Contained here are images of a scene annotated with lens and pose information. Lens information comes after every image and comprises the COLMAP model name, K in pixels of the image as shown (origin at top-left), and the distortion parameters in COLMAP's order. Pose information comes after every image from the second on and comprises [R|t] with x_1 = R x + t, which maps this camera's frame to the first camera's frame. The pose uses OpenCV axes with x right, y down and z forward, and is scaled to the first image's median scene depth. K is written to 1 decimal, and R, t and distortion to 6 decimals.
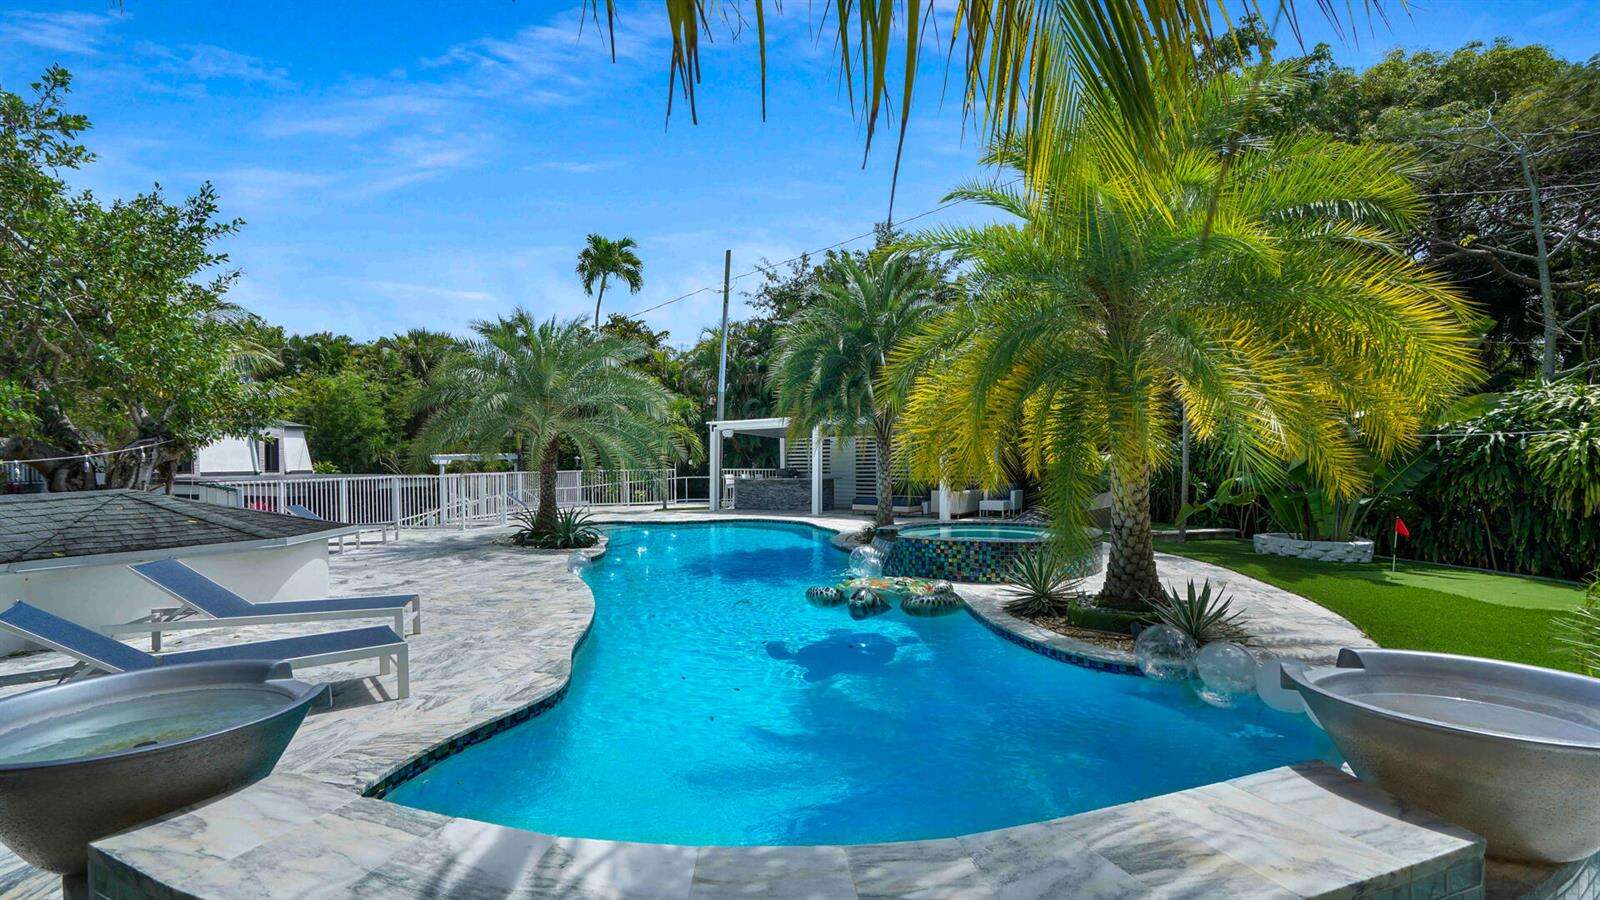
lens RADIAL K [[759.2, 0, 794.1], [0, 759.2, 452.2], [0, 0, 1]] dist [-0.001542, -0.000287]
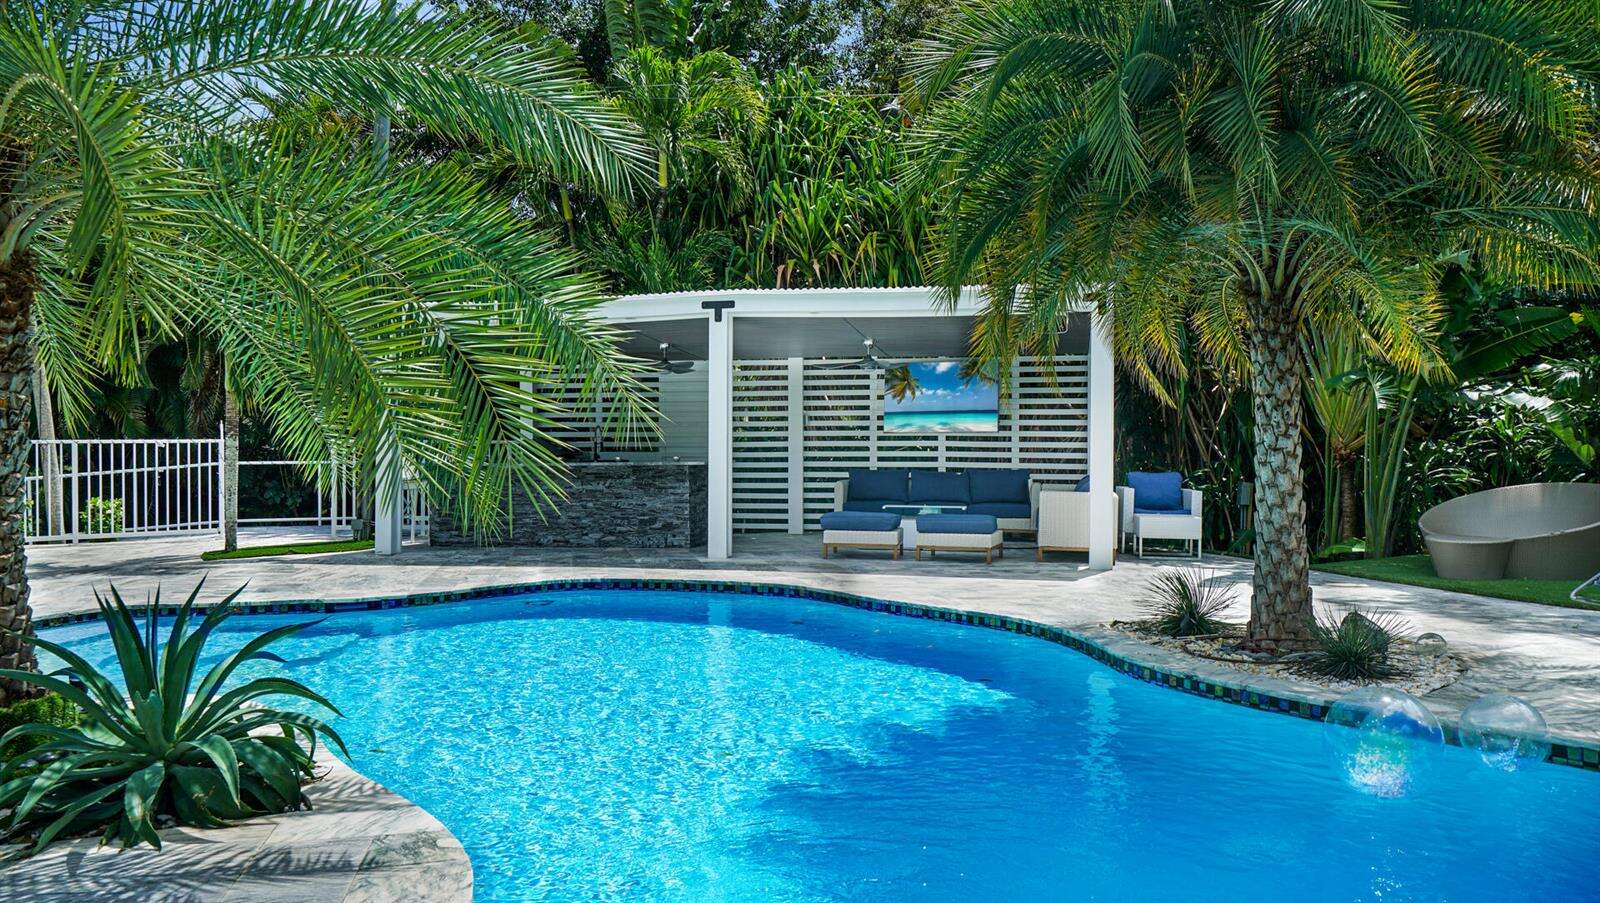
lens RADIAL K [[1258.7, 0, 798.8], [0, 1258.7, 459.2], [0, 0, 1]] dist [0.002050, 0.064406]
pose [[0.917264, 0.003809, 0.398261, -0.231055], [-0.013138, 0.999699, 0.020699, 0.025944], [-0.398062, -0.024219, 0.917039, 0.543186]]
